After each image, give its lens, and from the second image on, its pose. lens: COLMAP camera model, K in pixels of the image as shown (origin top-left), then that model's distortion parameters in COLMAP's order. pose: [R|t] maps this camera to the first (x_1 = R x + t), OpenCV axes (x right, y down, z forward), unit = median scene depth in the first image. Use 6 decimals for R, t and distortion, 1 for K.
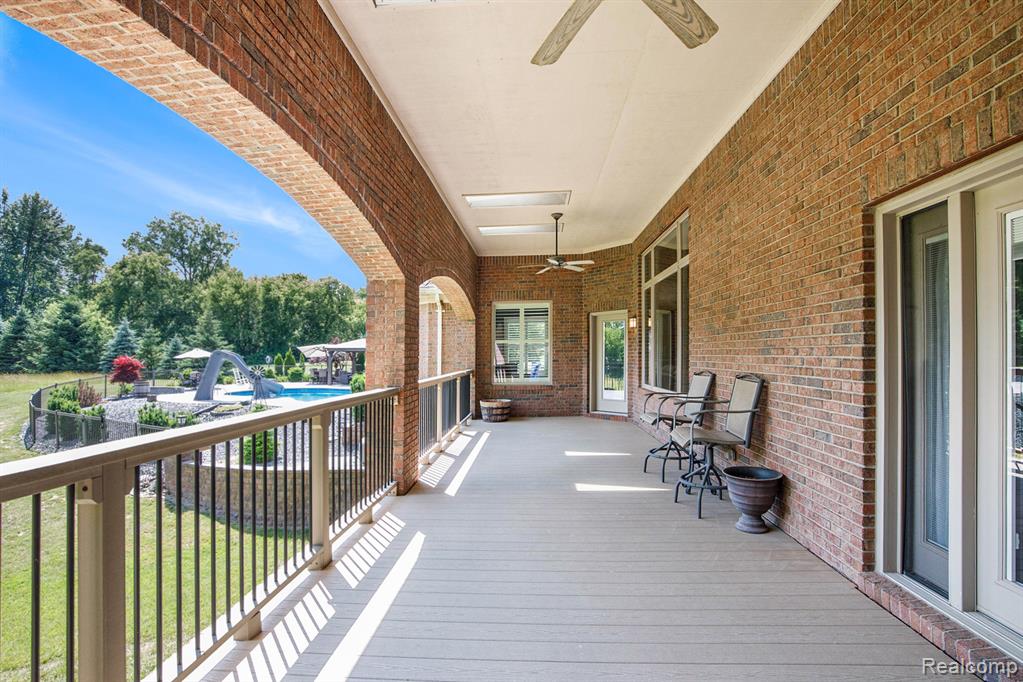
lens RADIAL K [[472.2, 0, 507.4], [0, 472.2, 342.2], [0, 0, 1]] dist [-0.043309, 0.000456]
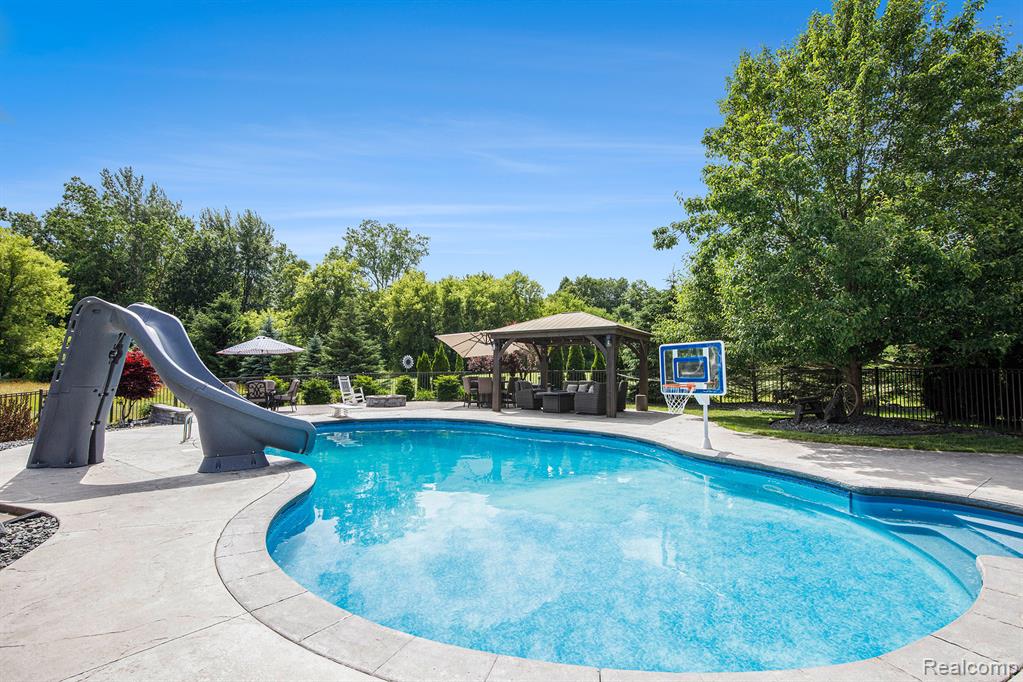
lens RADIAL K [[472.2, 0, 507.4], [0, 472.2, 342.2], [0, 0, 1]] dist [-0.043309, 0.000456]
pose [[0.923798, -0.020351, -0.382339, -0.075338], [0.007317, 0.999342, -0.035514, 0.015901], [0.382811, 0.030010, 0.923339, 0.229017]]
